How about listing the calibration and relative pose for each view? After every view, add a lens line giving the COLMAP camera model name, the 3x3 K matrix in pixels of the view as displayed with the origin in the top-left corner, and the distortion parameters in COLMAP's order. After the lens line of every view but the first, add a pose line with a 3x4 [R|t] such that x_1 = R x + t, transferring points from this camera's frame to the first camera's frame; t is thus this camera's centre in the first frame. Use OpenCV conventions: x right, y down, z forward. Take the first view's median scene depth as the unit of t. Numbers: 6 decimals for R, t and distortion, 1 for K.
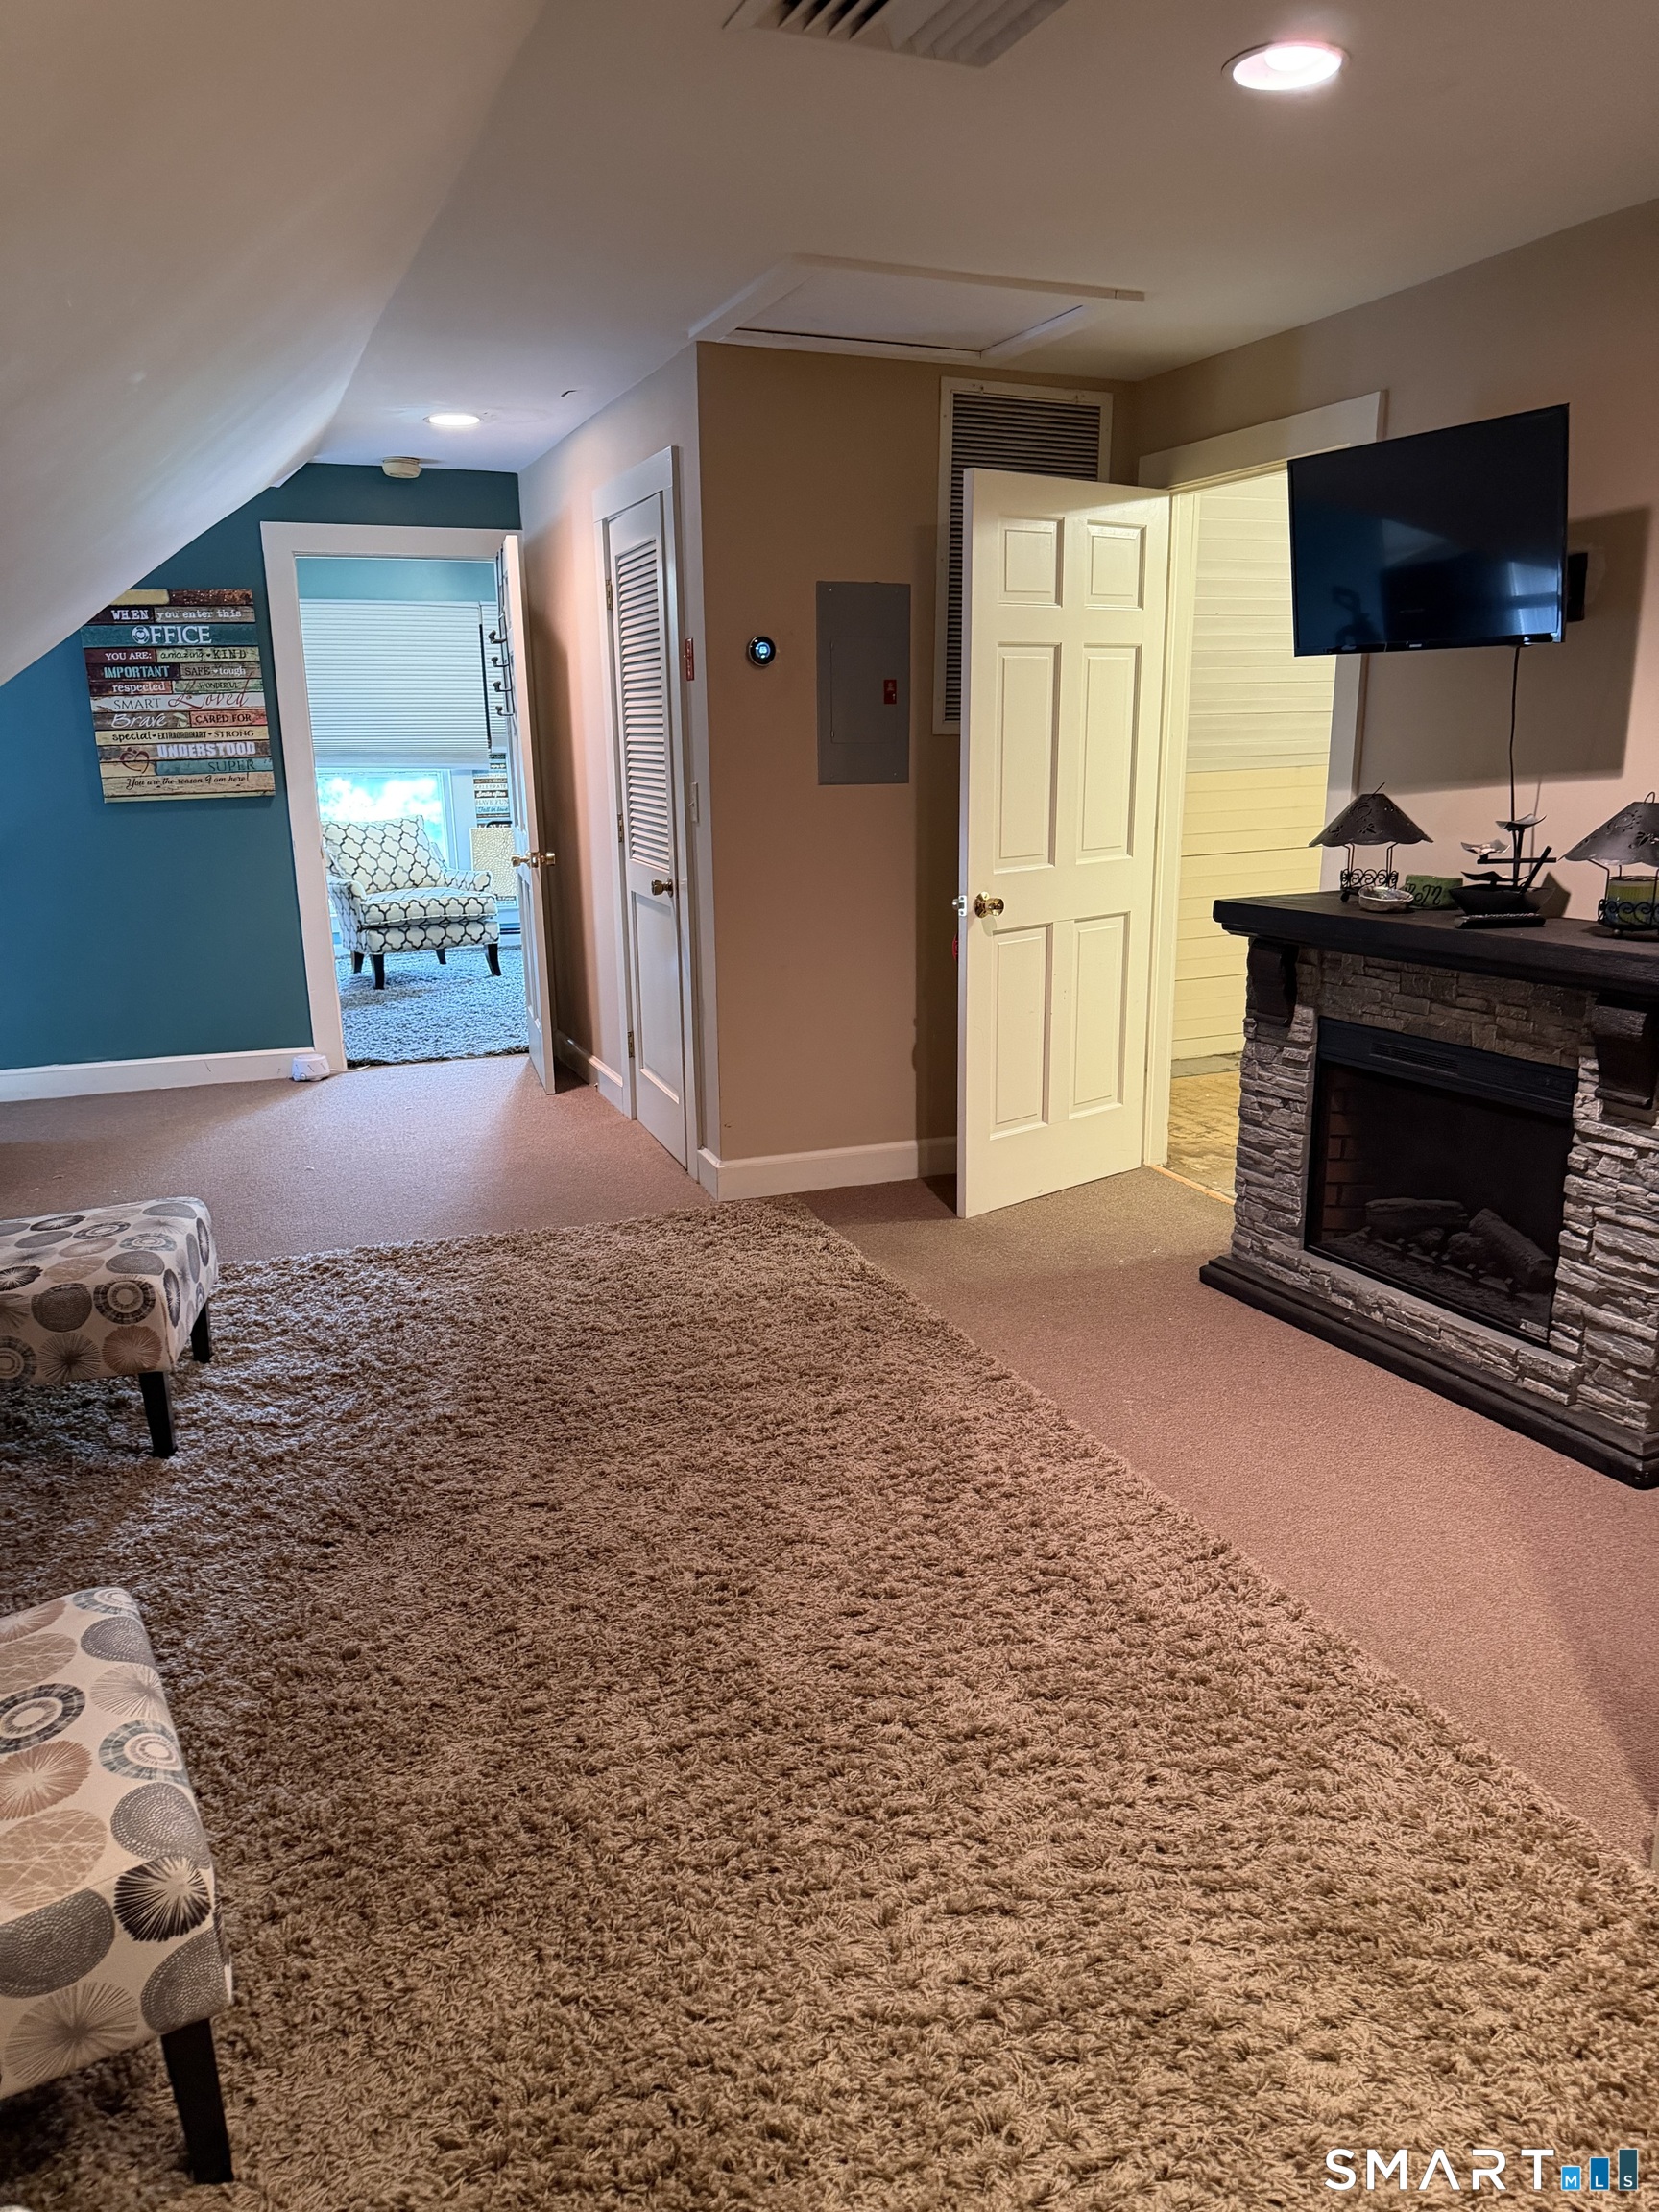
lens RADIAL K [[1544.4, 0, 829.5], [0, 1544.4, 1106.0], [0, 0, 1]] dist [0.098536, -0.173281]
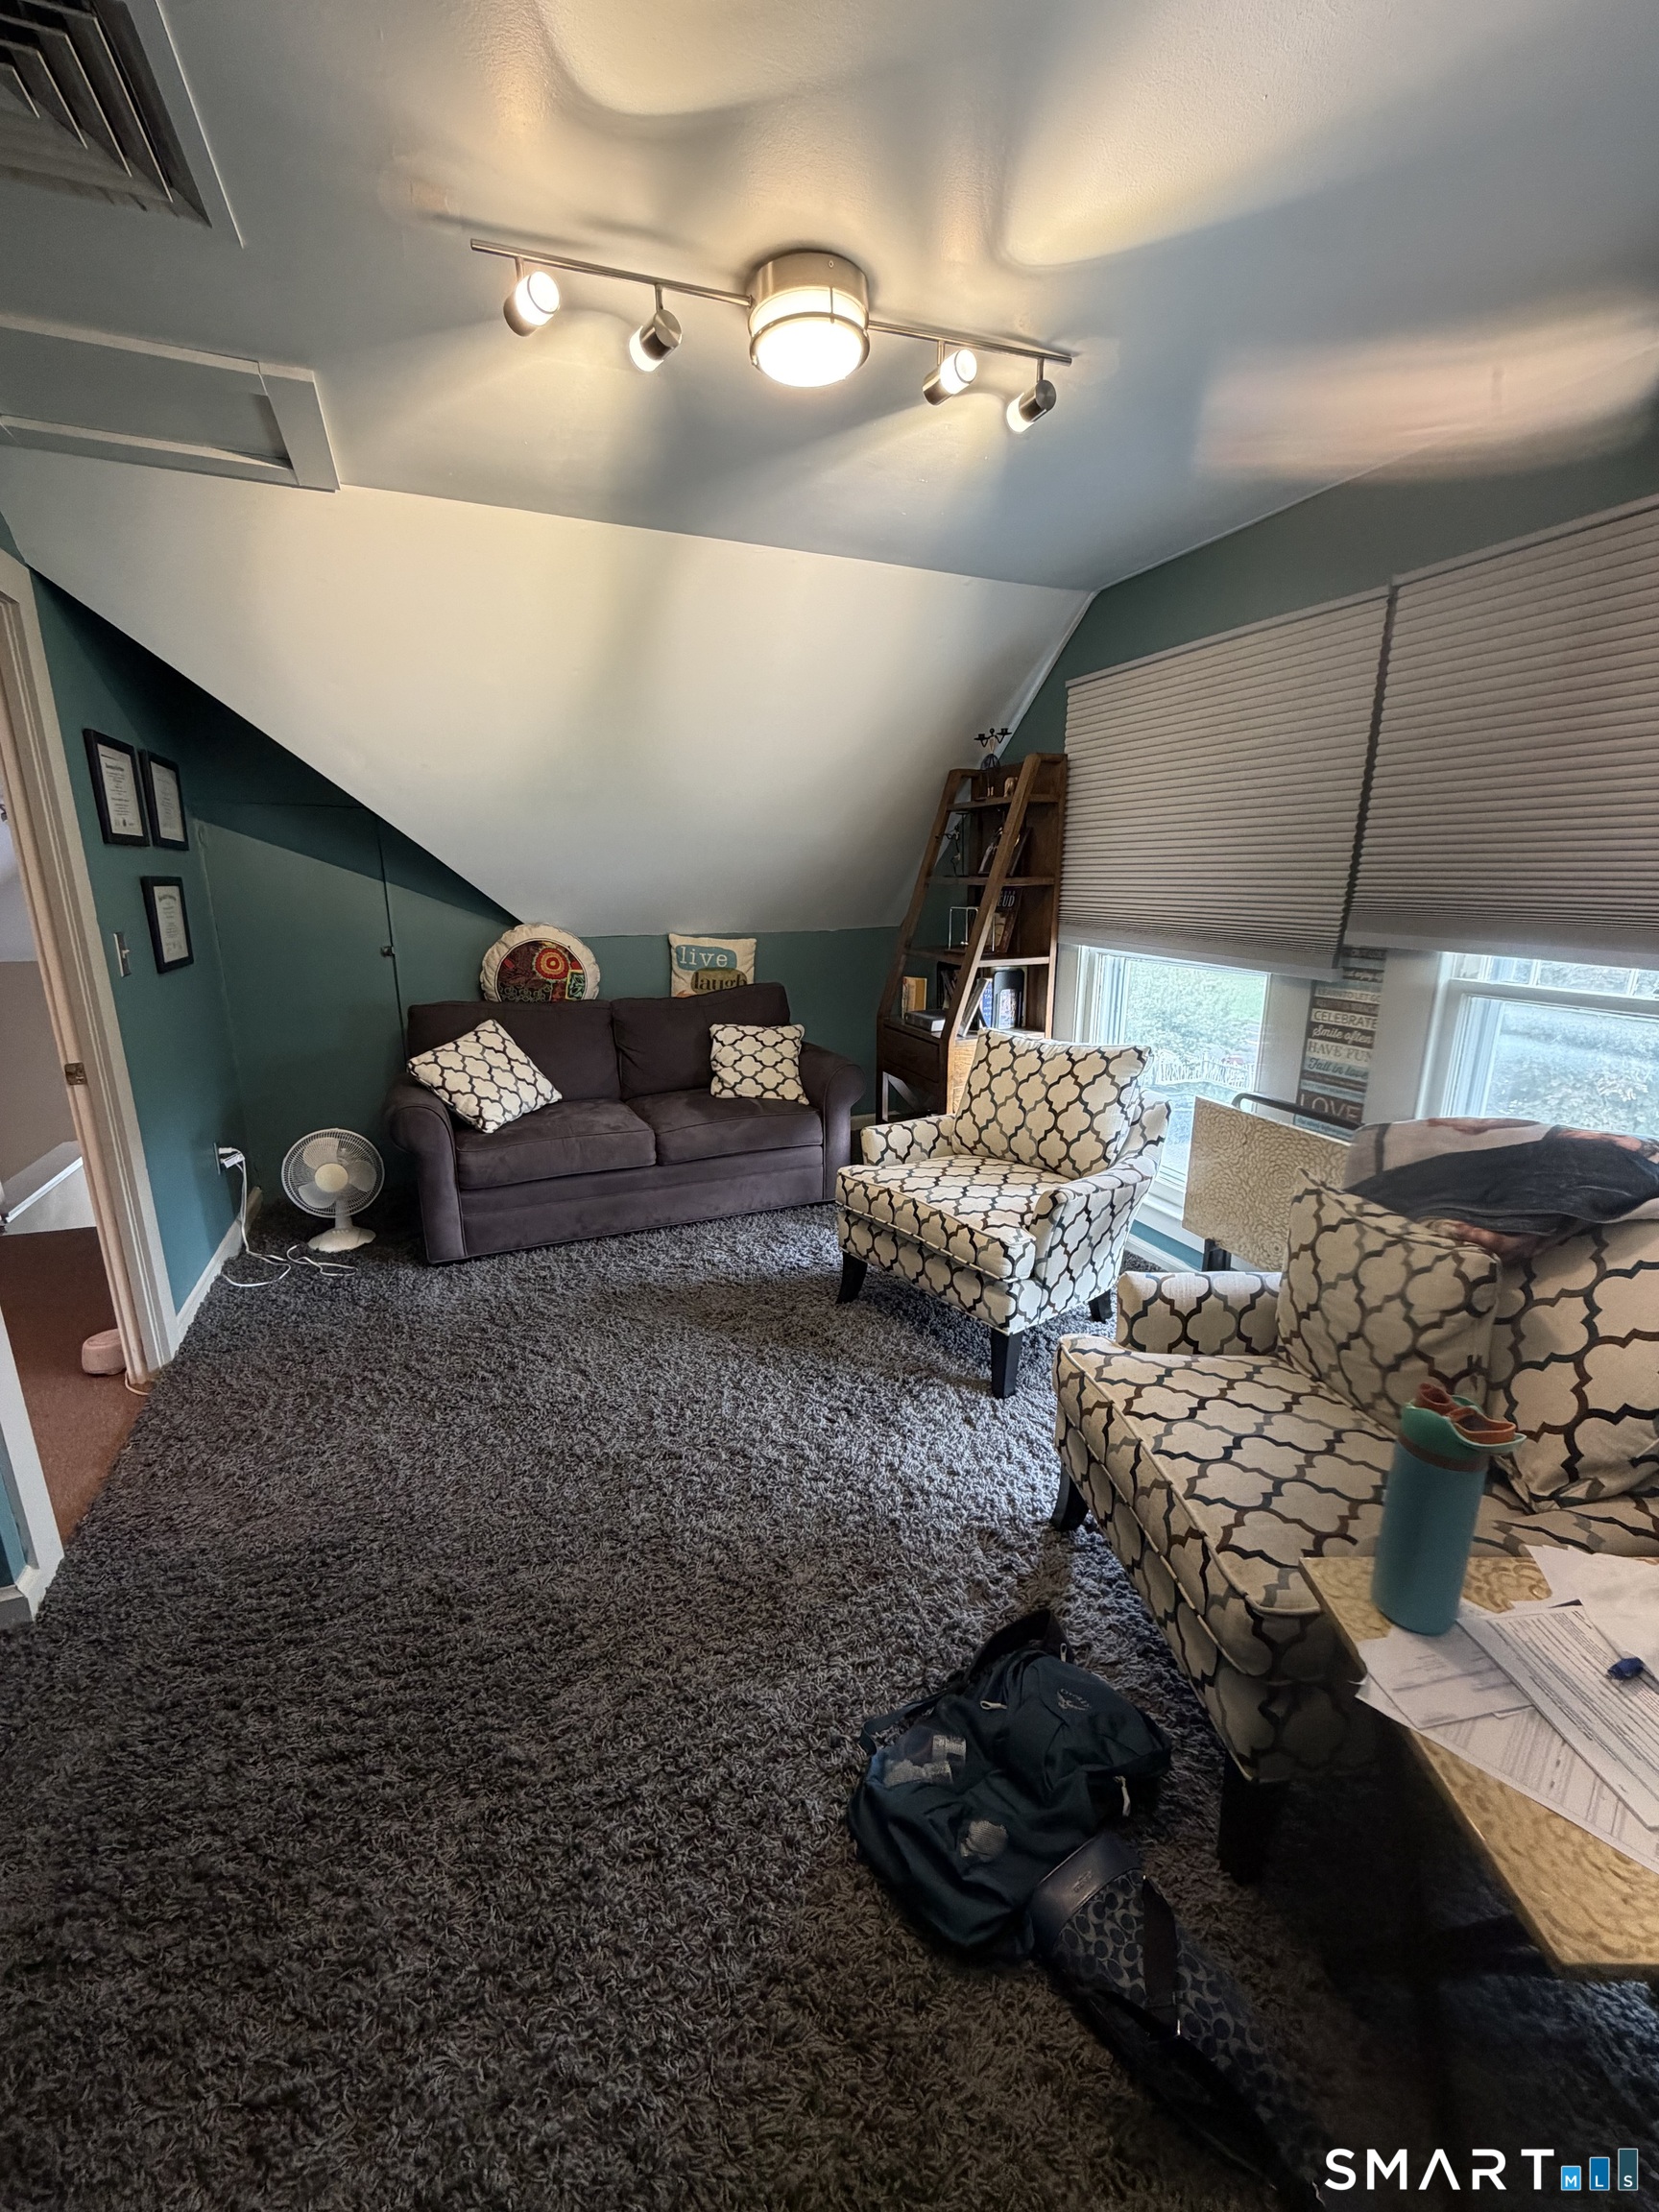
lens RADIAL K [[883.9, 0, 829.5], [0, 883.9, 1106.0], [0, 0, 1]] dist [0.000285, -0.000002]
pose [[0.011038, 0.264894, -0.964214, 0.032881], [-0.233920, 0.938201, 0.255070, -0.227663], [0.972193, 0.222734, 0.072320, 0.907270]]
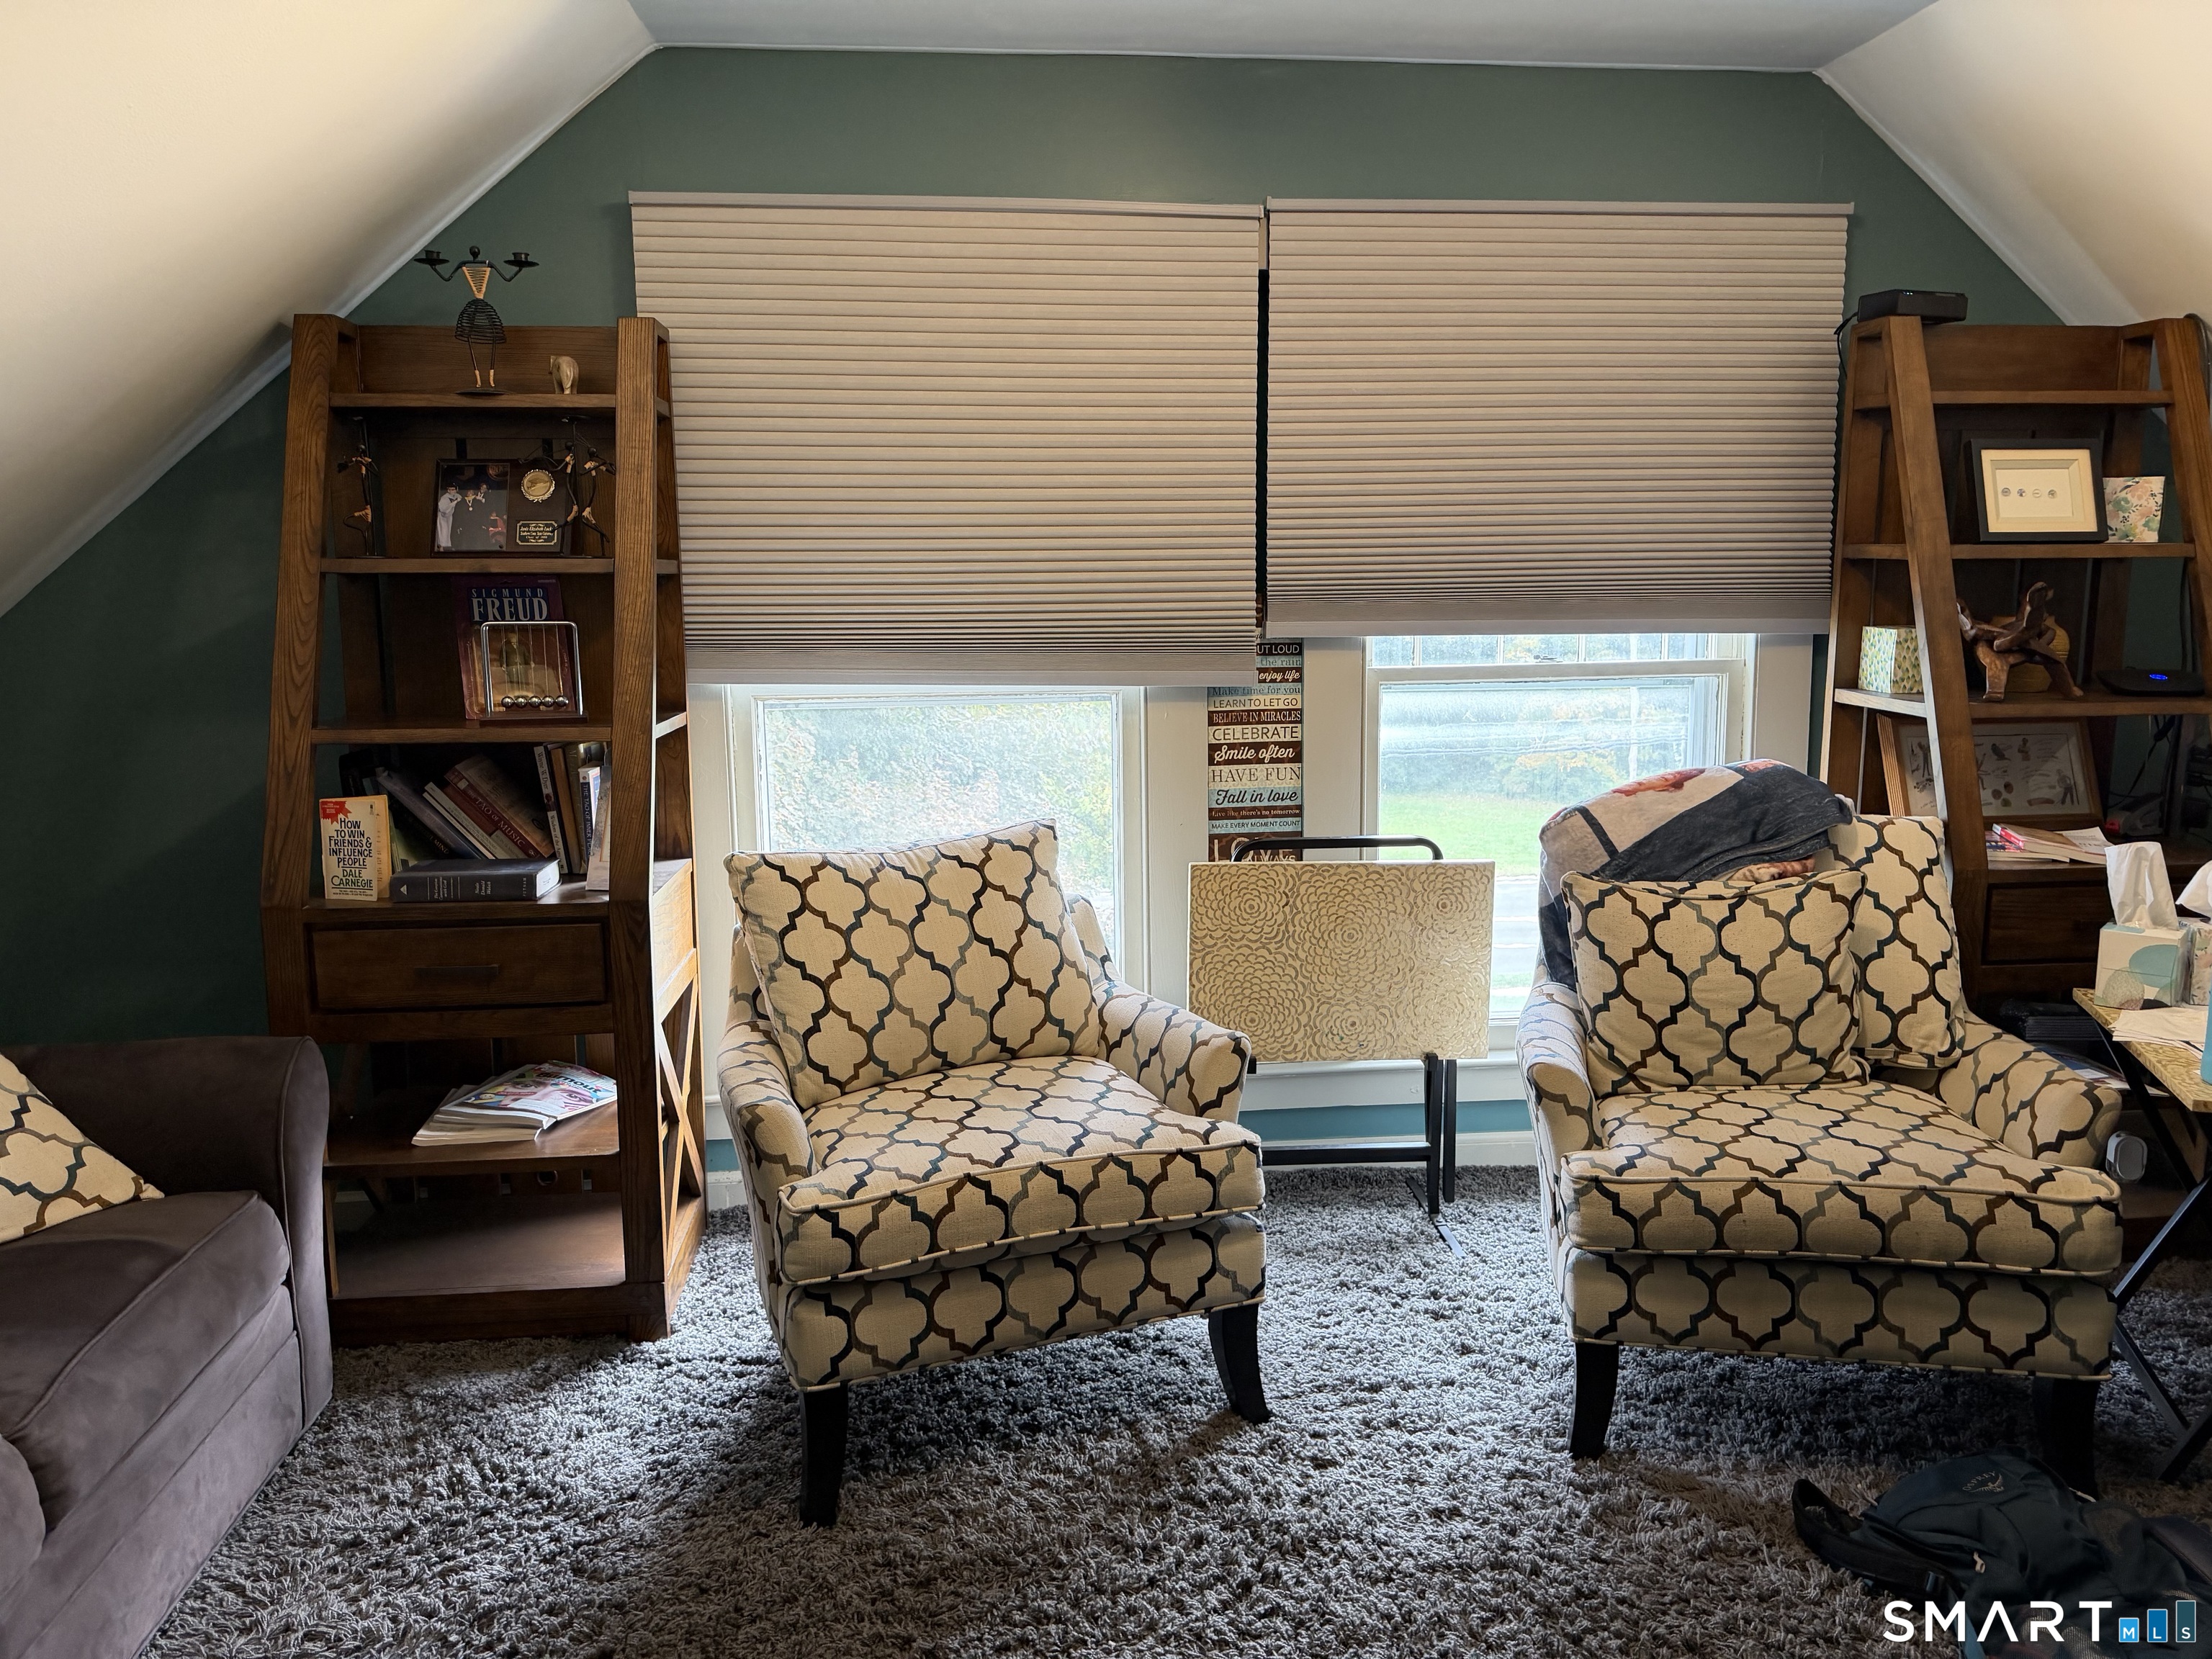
lens RADIAL K [[1544.4, 0, 1106.0], [0, 1544.4, 829.5], [0, 0, 1]] dist [0.098536, -0.173281]
pose [[0.960897, 0.039480, -0.274076, -0.165072], [-0.063827, 0.994710, -0.080488, -0.164893], [0.269449, 0.094834, 0.958334, 0.708738]]
